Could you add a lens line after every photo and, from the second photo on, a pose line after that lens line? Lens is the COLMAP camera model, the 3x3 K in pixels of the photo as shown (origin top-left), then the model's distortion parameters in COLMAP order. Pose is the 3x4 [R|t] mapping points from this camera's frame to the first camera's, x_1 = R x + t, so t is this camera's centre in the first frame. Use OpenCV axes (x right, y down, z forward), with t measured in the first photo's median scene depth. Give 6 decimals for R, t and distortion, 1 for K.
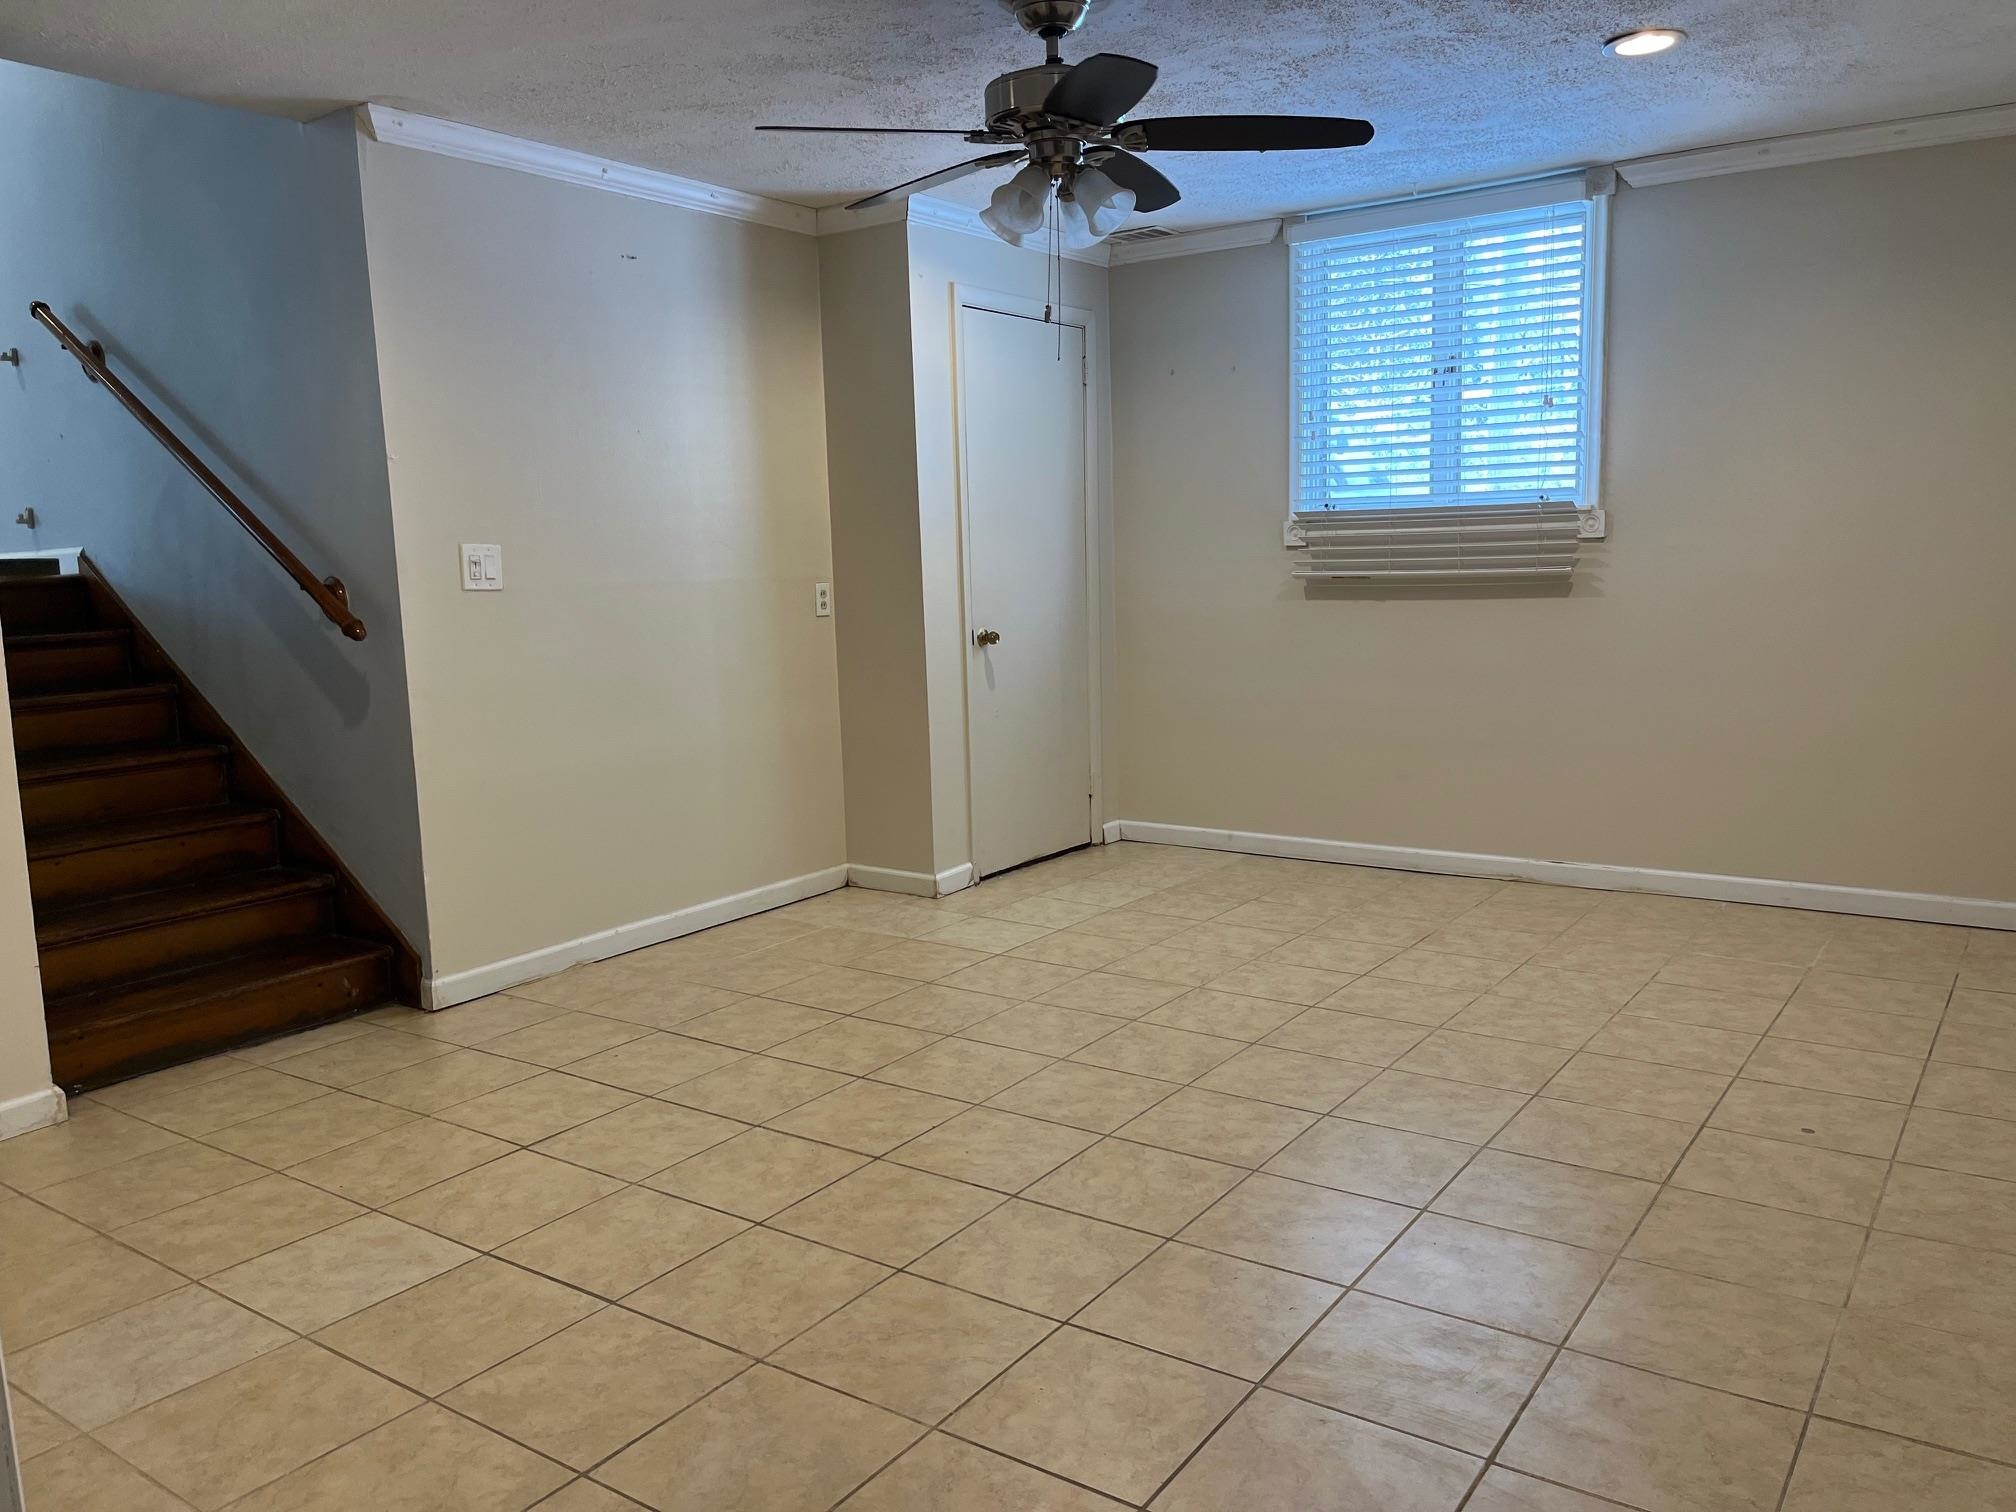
lens RADIAL K [[1528.0, 0, 1014.2], [0, 1528.0, 765.9], [0, 0, 1]] dist [0.076416, -0.095326]
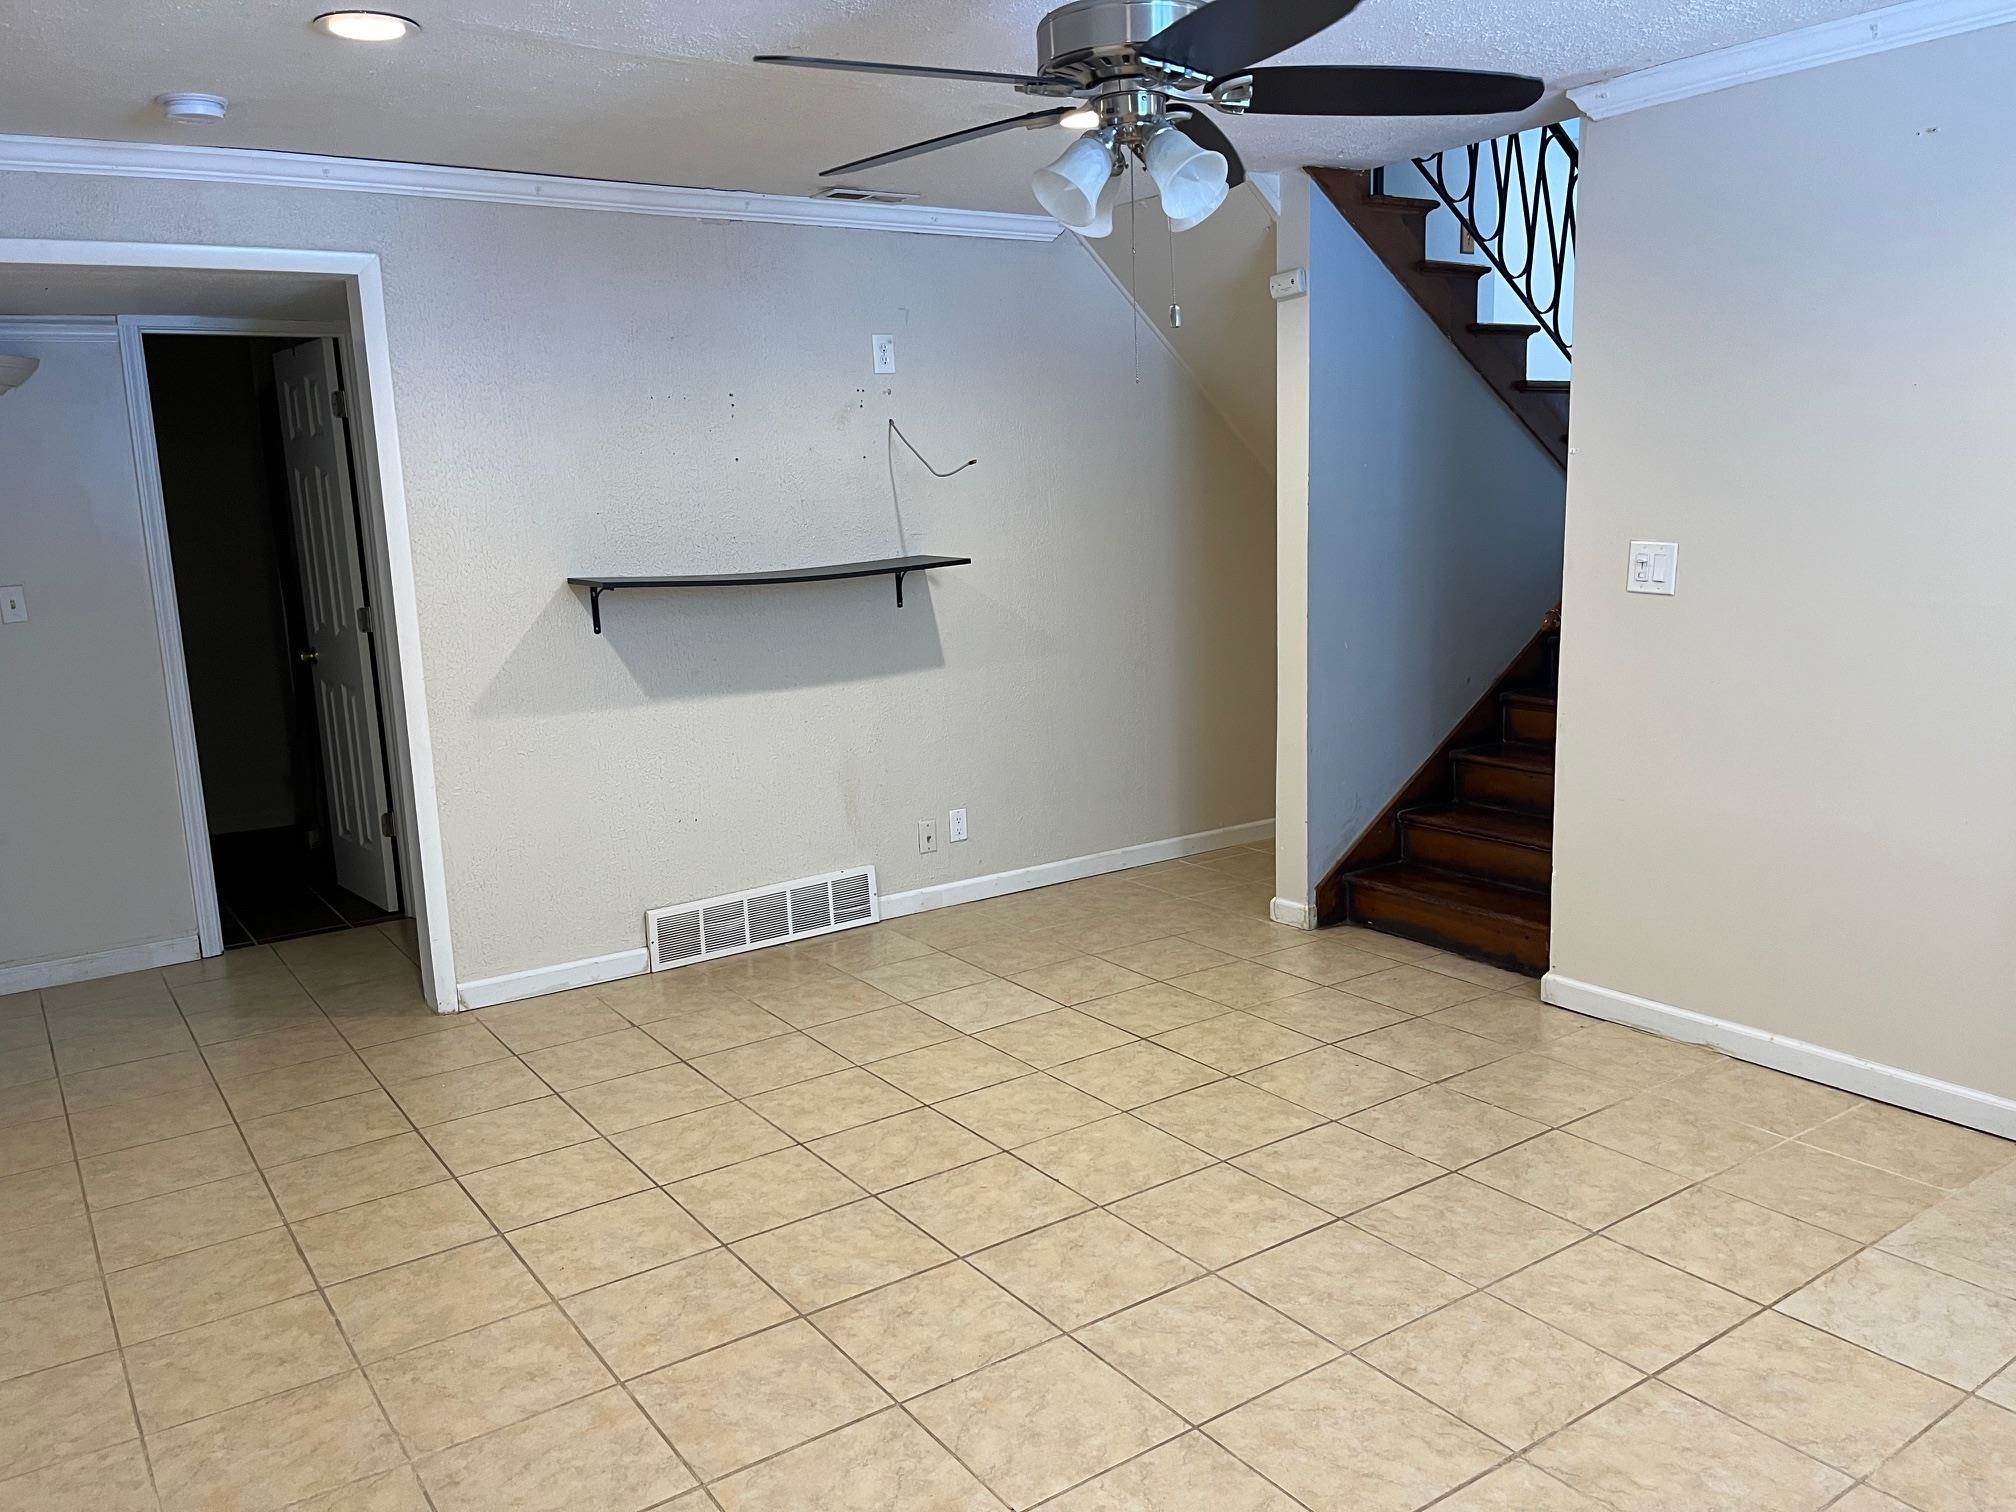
lens RADIAL K [[1528.0, 0, 1014.2], [0, 1528.0, 765.9], [0, 0, 1]] dist [0.076416, -0.095326]
pose [[-0.347269, 0.208189, -0.914364, 0.718071], [-0.088463, 0.963425, 0.252957, -0.242512], [0.933584, 0.168732, -0.316150, 1.093329]]
